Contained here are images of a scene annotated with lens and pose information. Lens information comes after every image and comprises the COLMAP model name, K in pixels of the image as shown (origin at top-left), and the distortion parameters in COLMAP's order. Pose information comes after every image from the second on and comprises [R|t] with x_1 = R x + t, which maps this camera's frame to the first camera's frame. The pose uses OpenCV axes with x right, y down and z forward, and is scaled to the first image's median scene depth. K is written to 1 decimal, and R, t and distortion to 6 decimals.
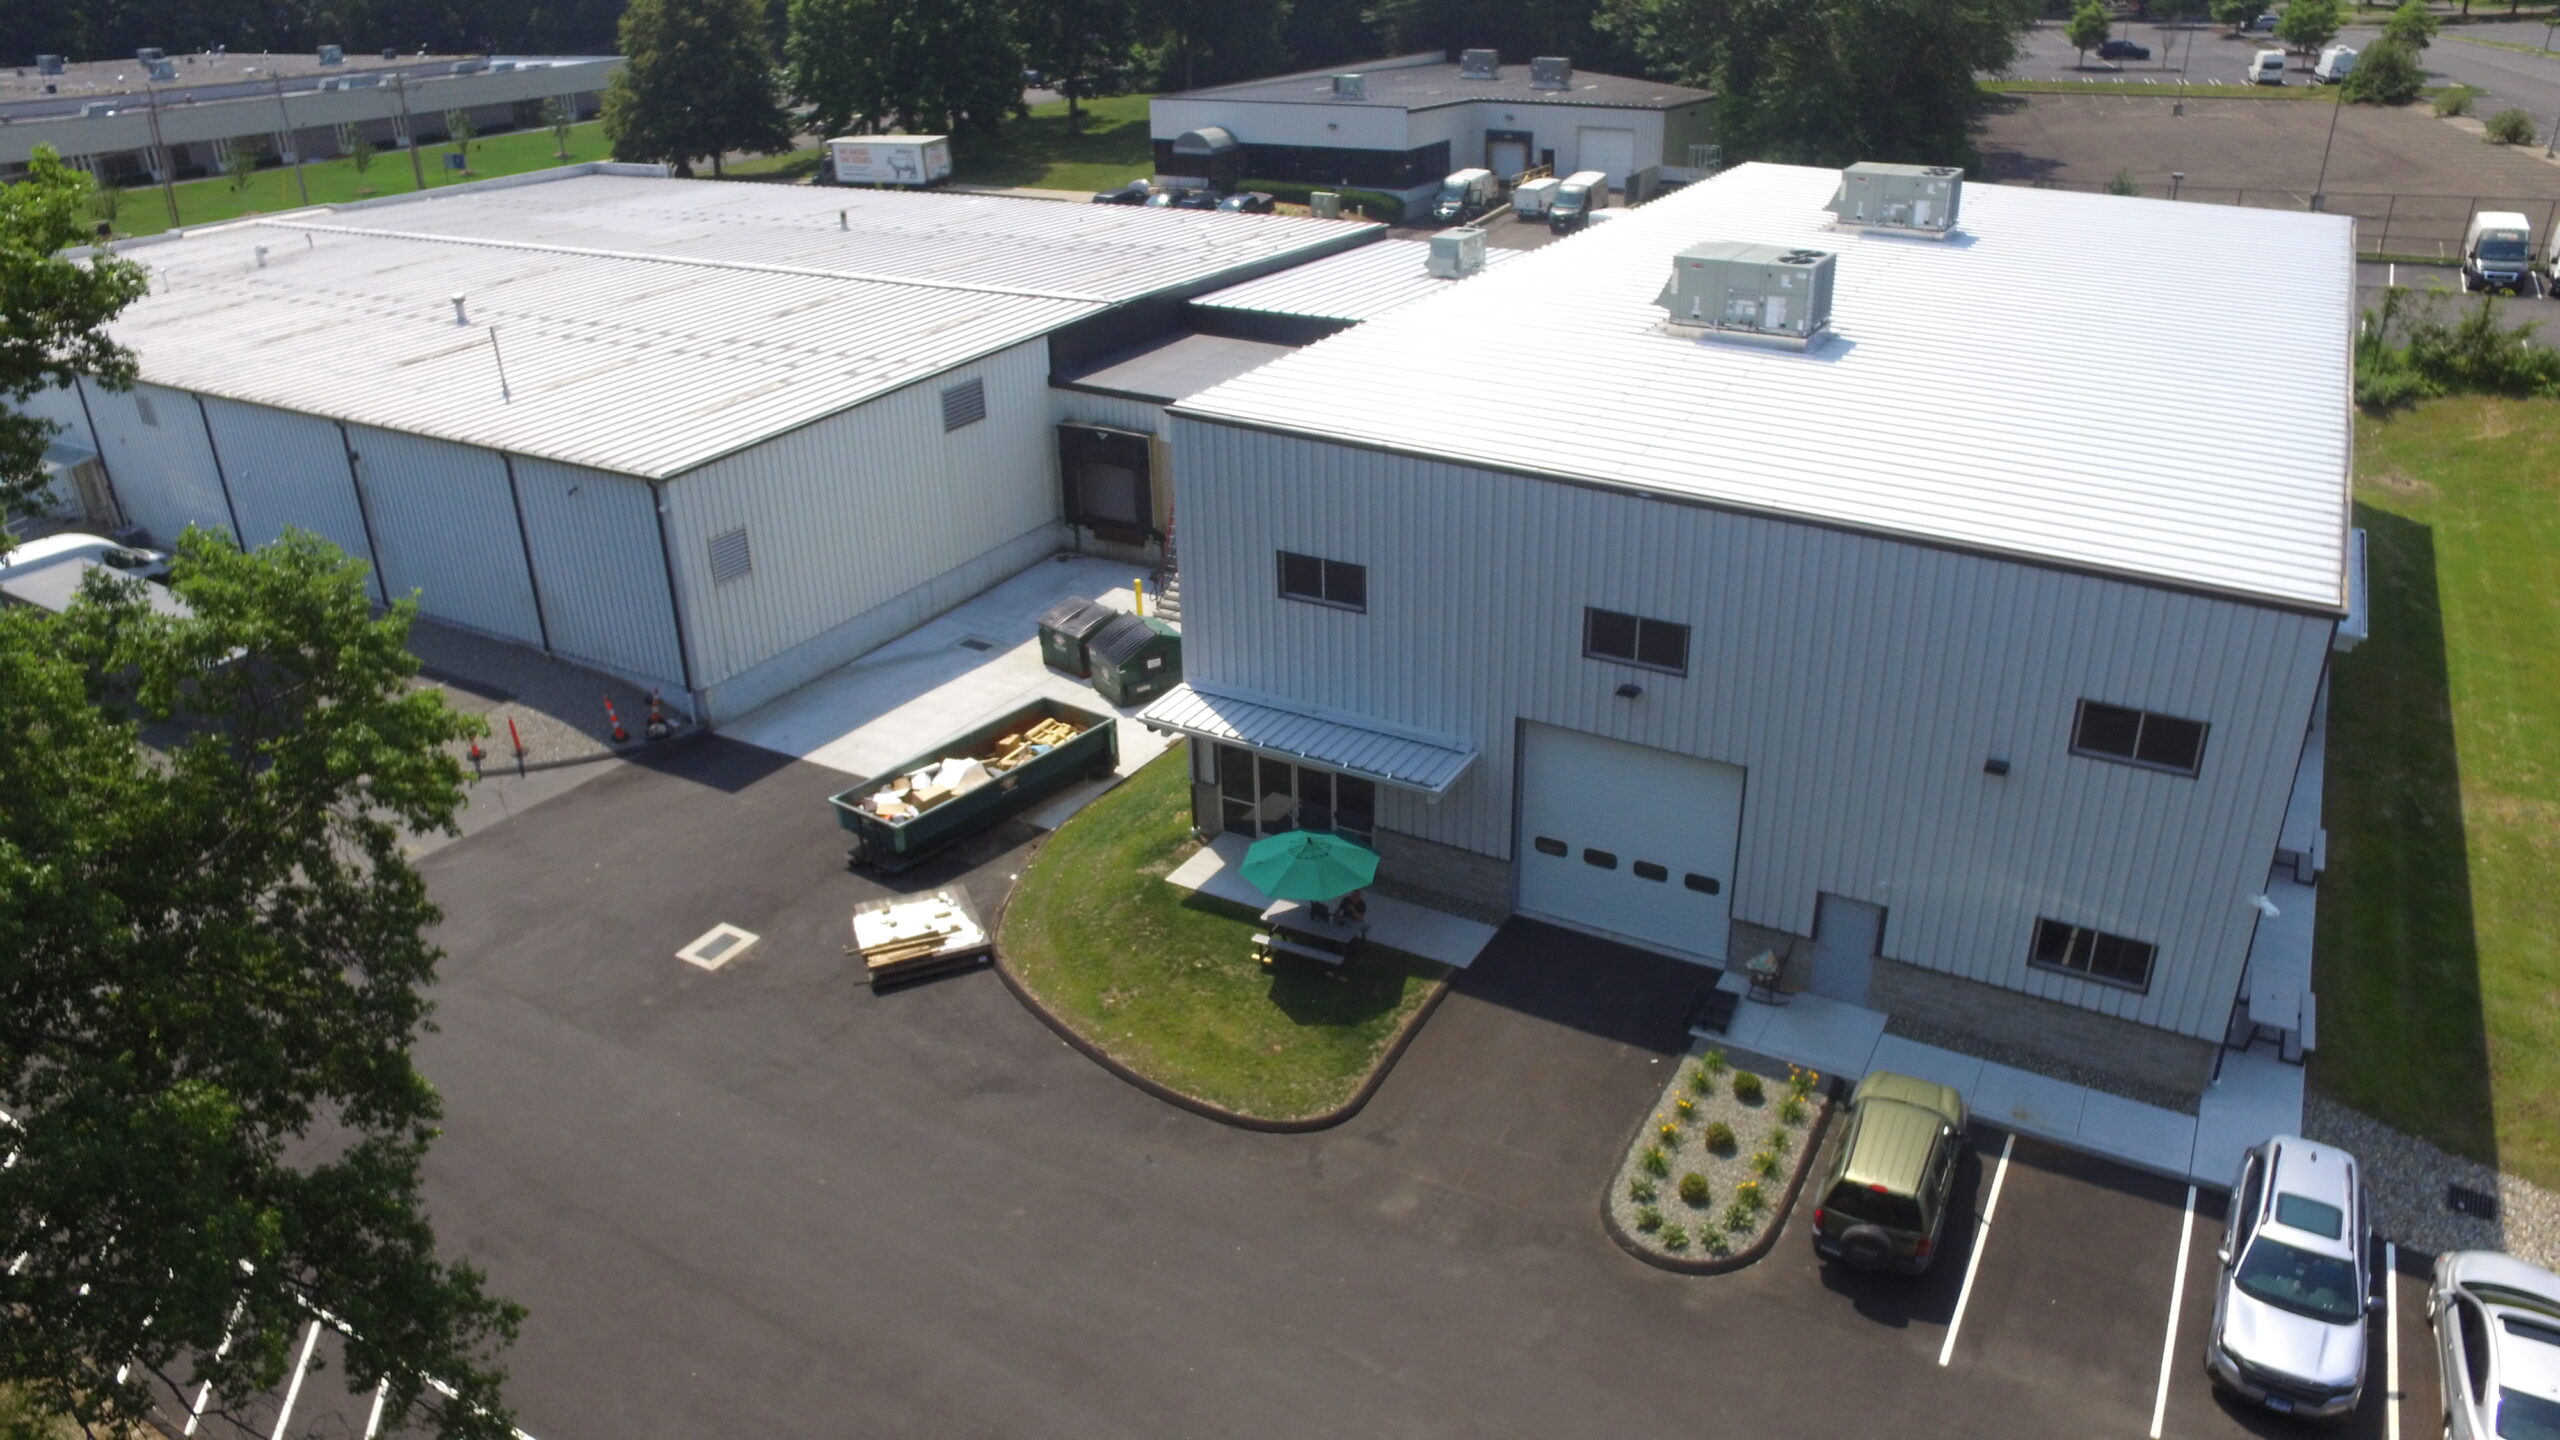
lens RADIAL K [[1717.8, 0, 1274.3], [0, 1717.8, 713.5], [0, 0, 1]] dist [-0.083629, 0.029541]
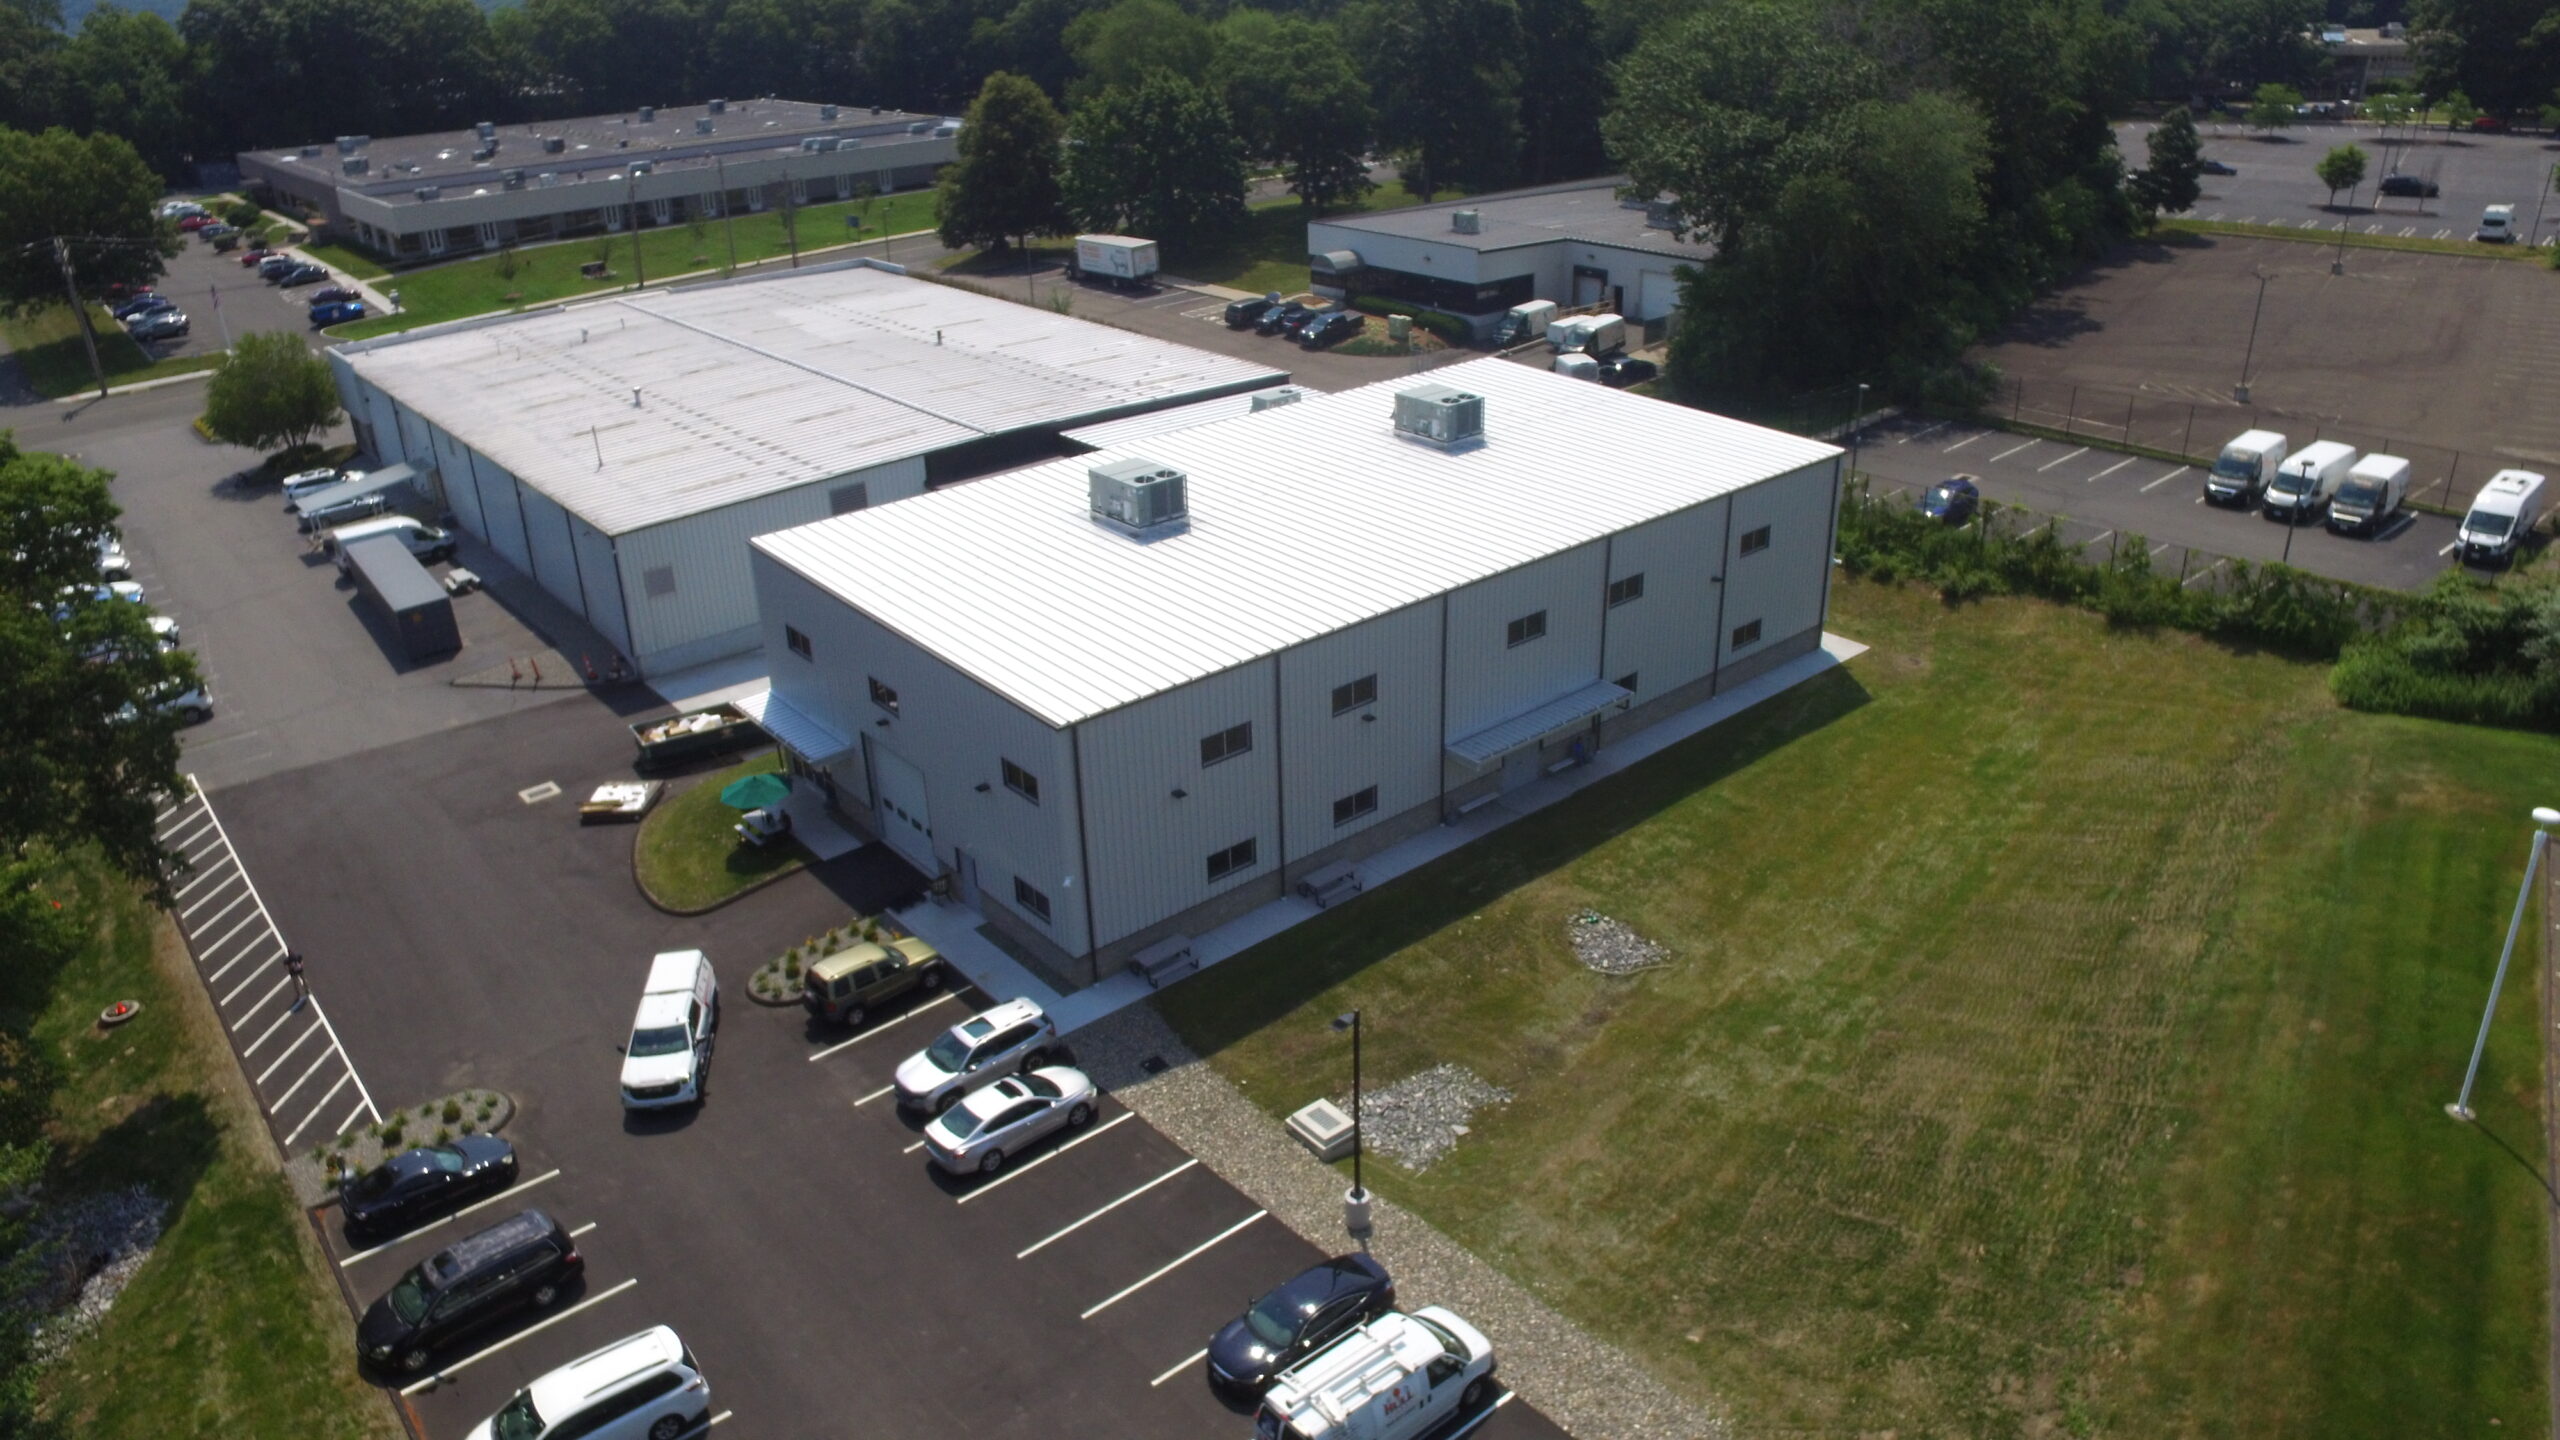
lens RADIAL K [[1717.8, 0, 1260.1], [0, 1717.8, 702.5], [0, 0, 1]] dist [-0.083629, 0.029541]
pose [[0.939793, 0.136738, -0.313197, 0.831463], [-0.136410, 0.990384, 0.023072, -0.096143], [0.313340, 0.021041, 0.949408, -0.455590]]
